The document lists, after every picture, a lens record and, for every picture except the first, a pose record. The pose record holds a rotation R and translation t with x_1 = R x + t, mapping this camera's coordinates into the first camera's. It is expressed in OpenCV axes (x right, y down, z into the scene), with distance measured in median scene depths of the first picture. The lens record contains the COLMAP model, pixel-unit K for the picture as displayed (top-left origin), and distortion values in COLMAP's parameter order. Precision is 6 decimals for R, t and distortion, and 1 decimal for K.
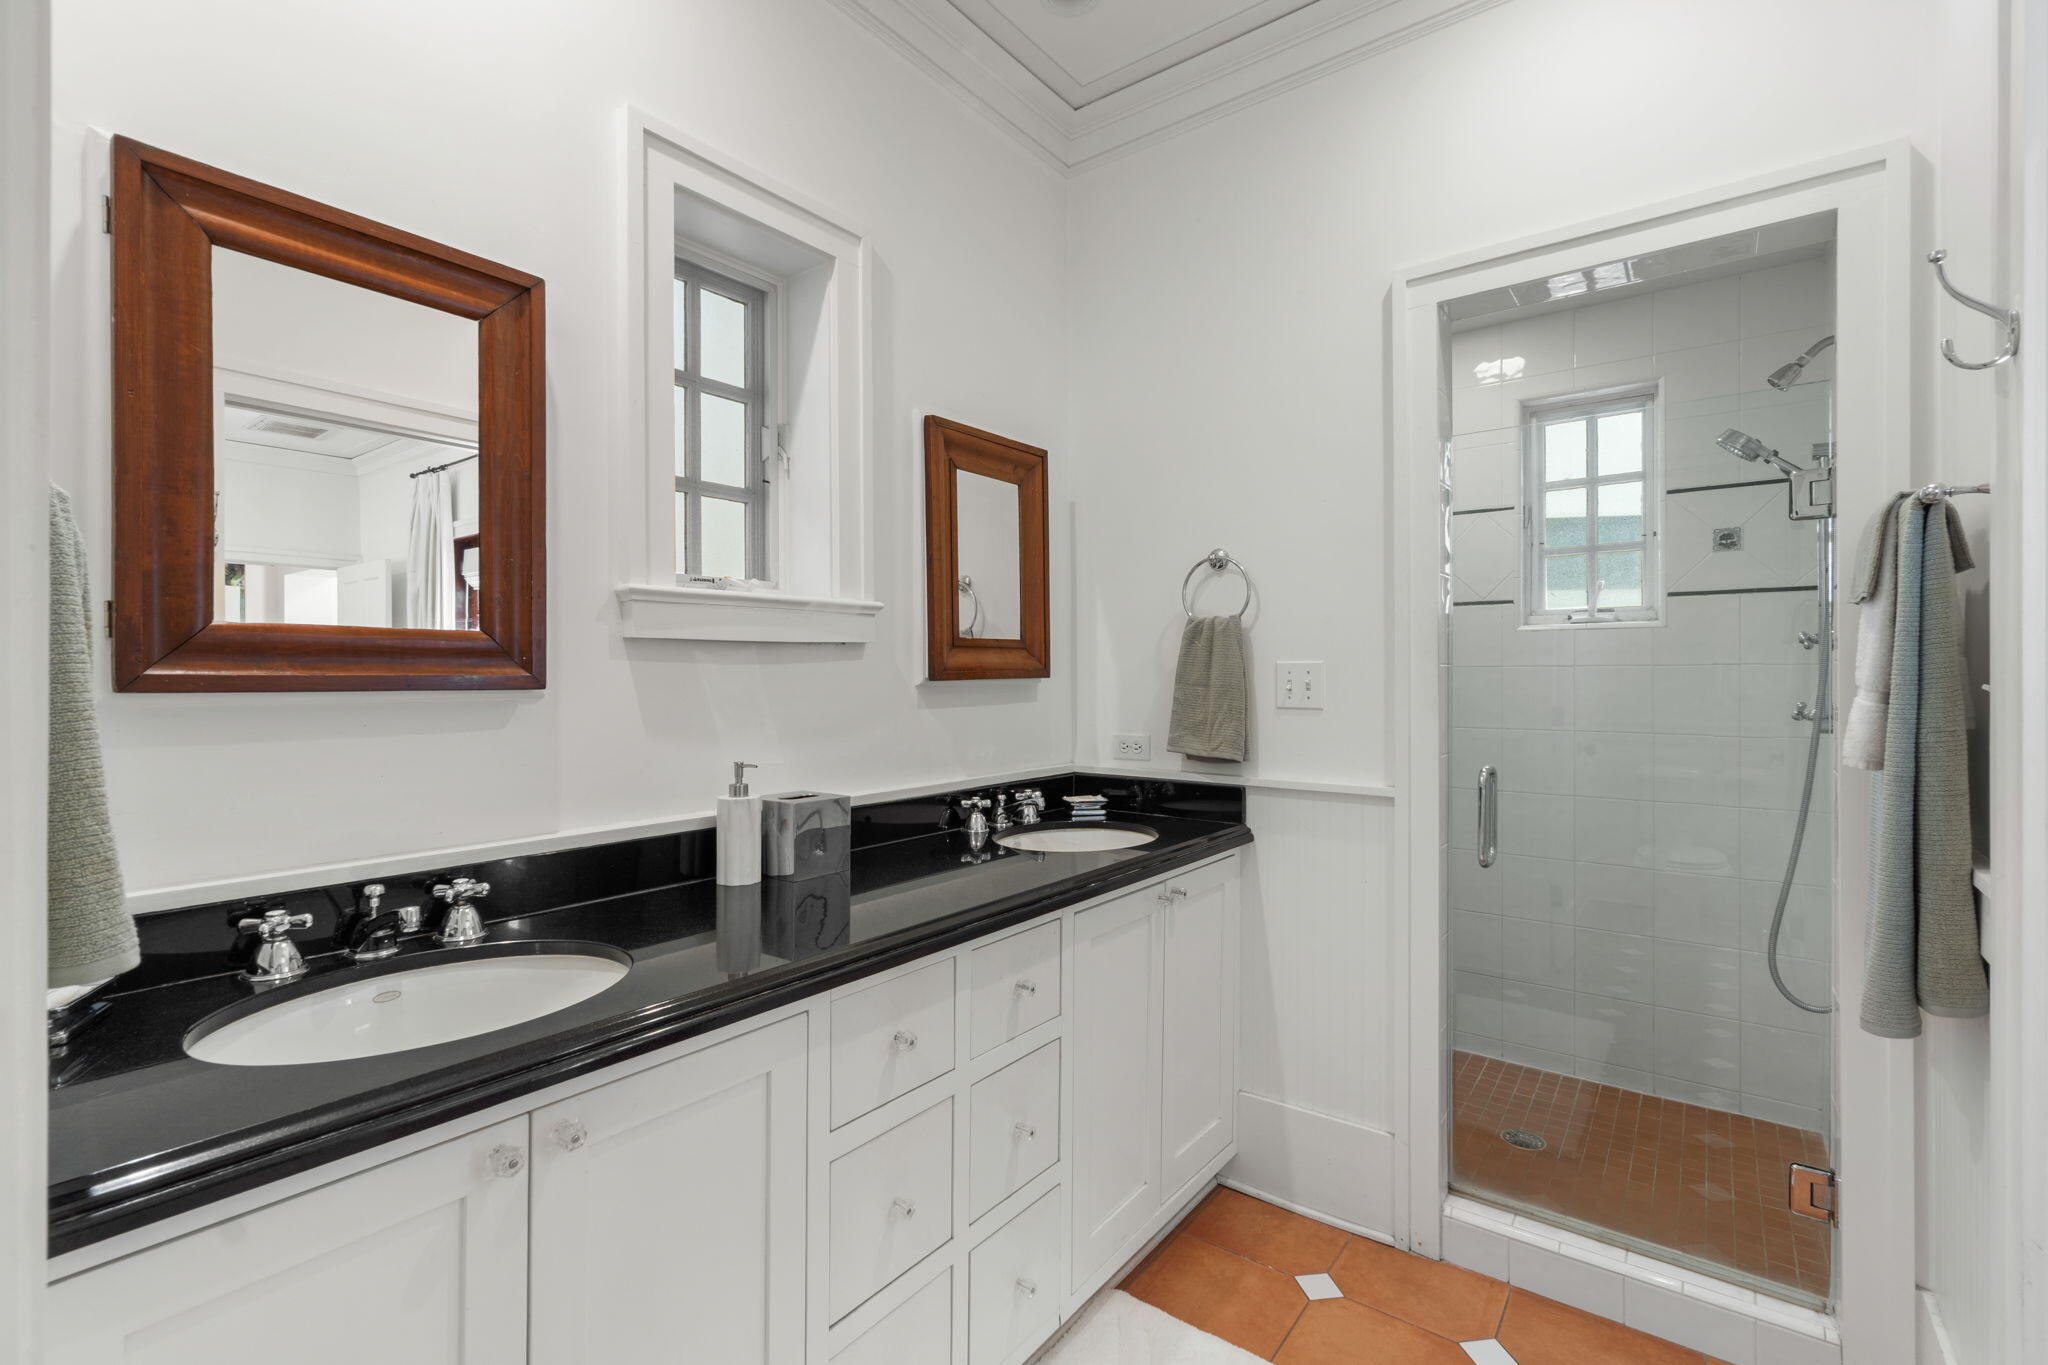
lens RADIAL K [[898.3, 0, 1027.8], [0, 898.3, 676.1], [0, 0, 1]] dist [-0.001107, 0.000057]
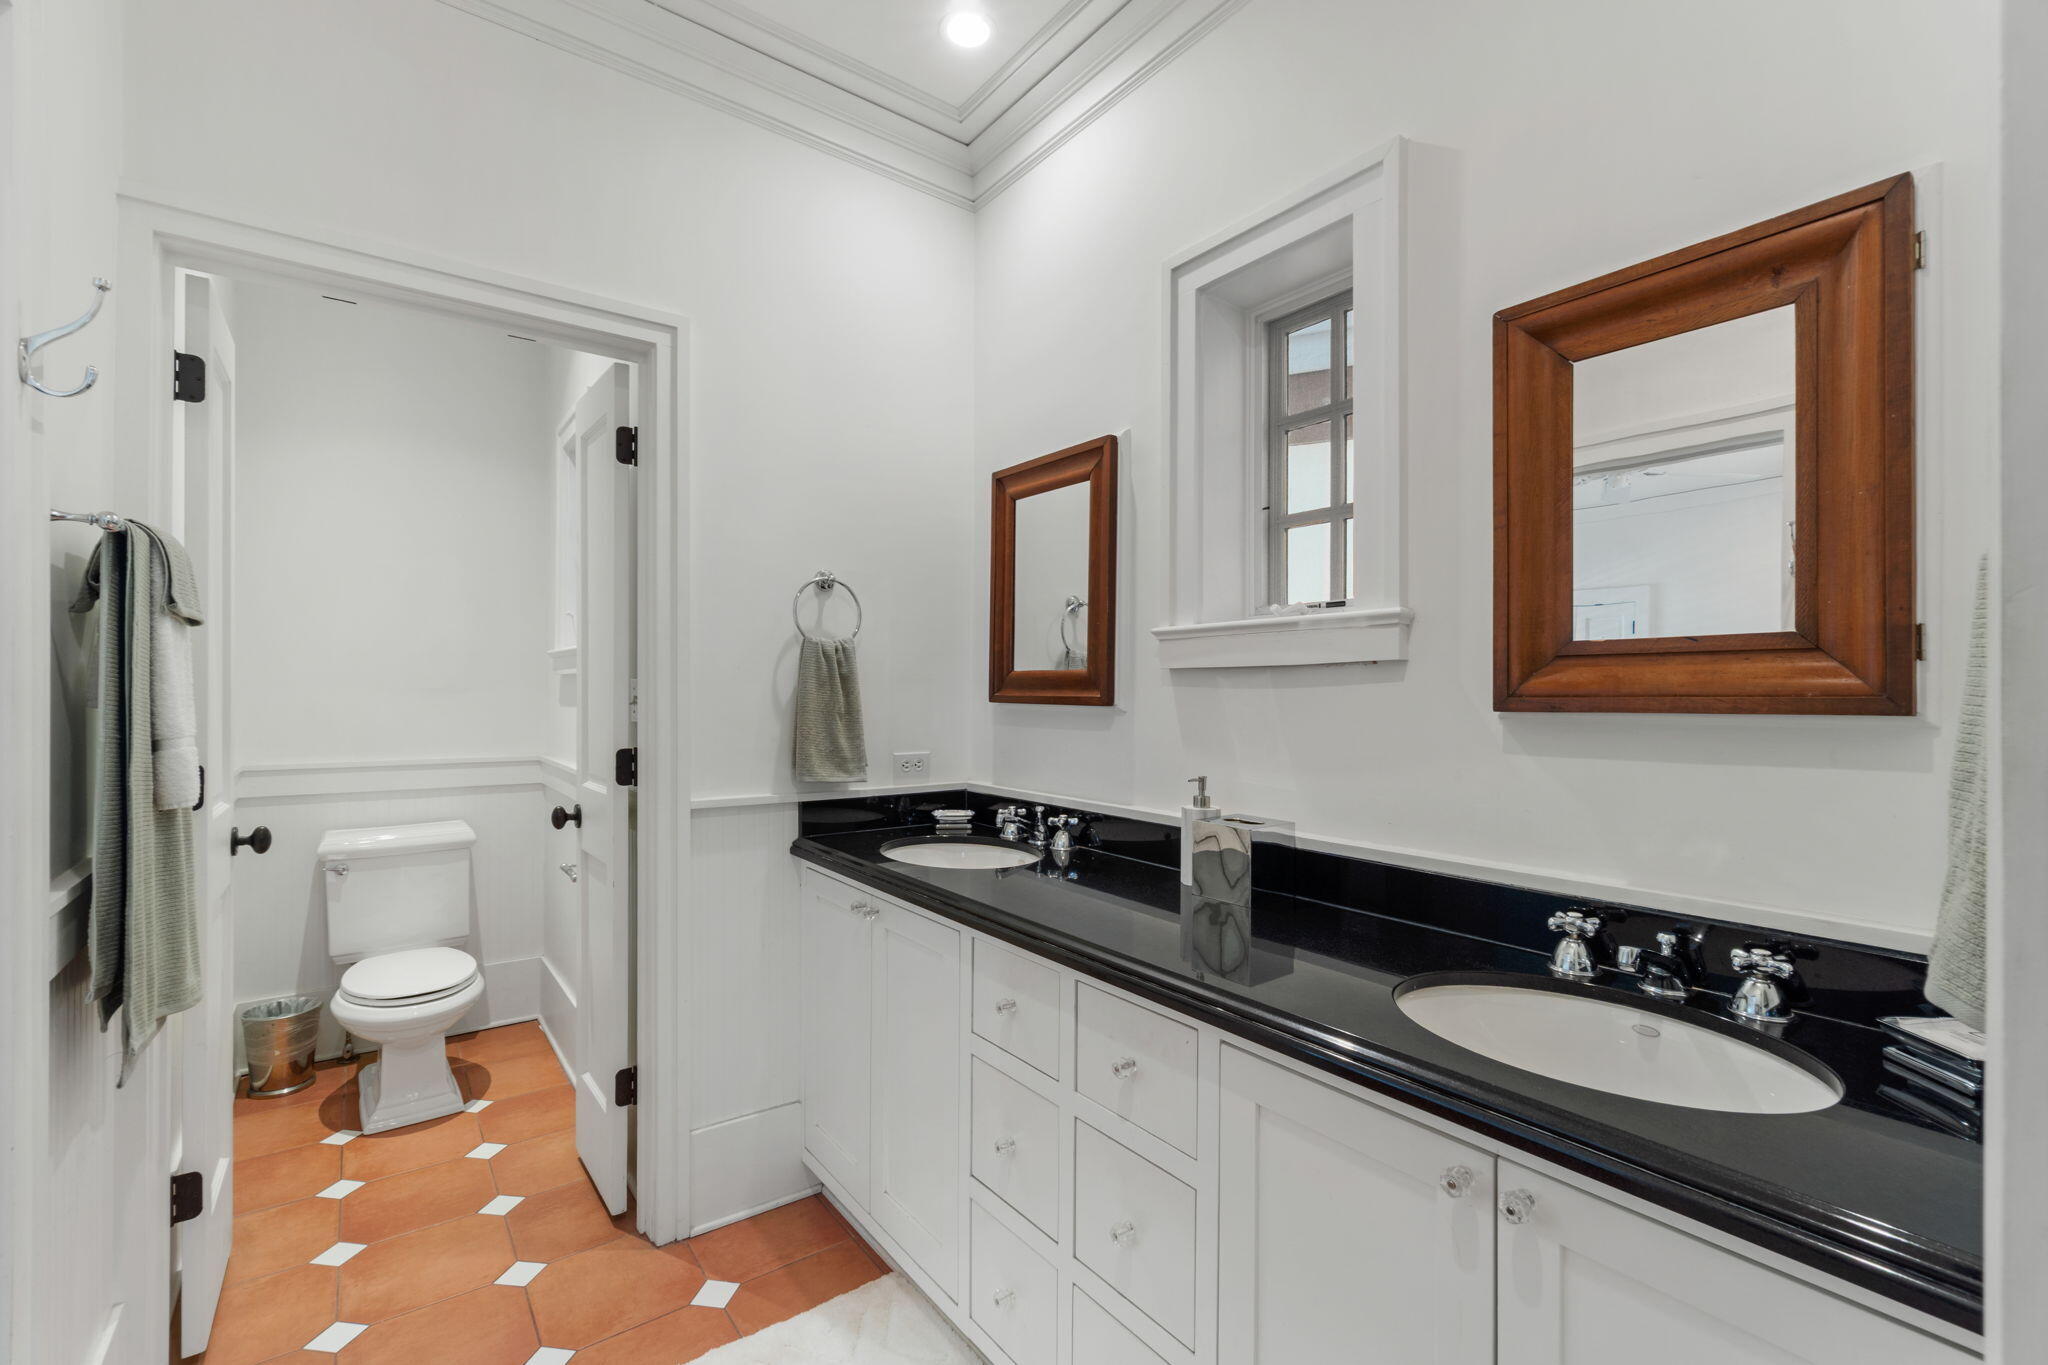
lens RADIAL K [[899.7, 0, 1019.9], [0, 899.7, 691.2], [0, 0, 1]] dist [-0.001053, -0.000360]
pose [[-0.271057, -0.008881, -0.962522, 0.788143], [-0.014119, 0.999887, -0.005250, -0.000719], [0.962460, 0.012167, -0.271151, 1.055237]]
